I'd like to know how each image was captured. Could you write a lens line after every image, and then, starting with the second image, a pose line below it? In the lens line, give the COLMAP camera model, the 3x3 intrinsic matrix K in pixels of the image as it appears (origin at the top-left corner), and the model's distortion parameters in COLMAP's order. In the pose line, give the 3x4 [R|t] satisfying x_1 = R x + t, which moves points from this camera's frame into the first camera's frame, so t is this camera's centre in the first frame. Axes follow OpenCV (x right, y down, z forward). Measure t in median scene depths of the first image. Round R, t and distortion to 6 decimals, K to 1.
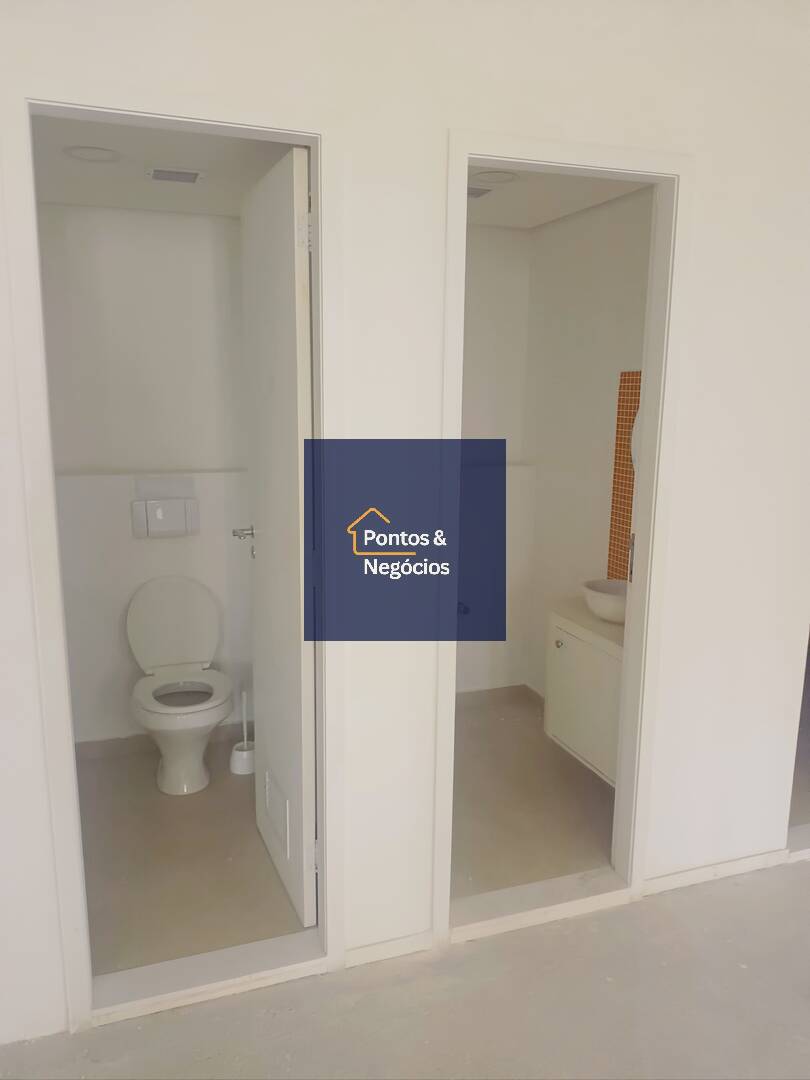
lens RADIAL K [[844.0, 0, 405.0], [0, 844.0, 540.0], [0, 0, 1]] dist [-0.004356, -0.009706]
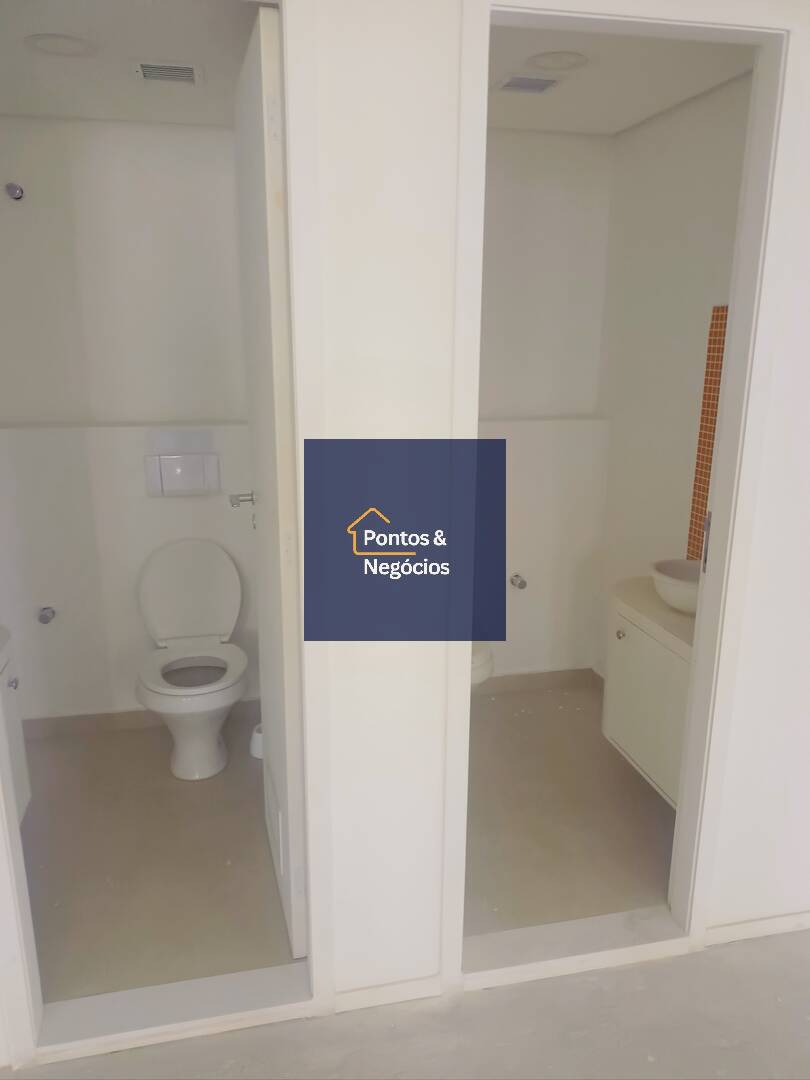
lens RADIAL K [[833.6, 0, 405.0], [0, 833.6, 540.0], [0, 0, 1]] dist [0.003639, -0.001099]
pose [[0.991499, 0.027834, -0.127104, 0.082082], [-0.019160, 0.997435, 0.068965, -0.027878], [0.128697, -0.065944, 0.989489, 0.173102]]
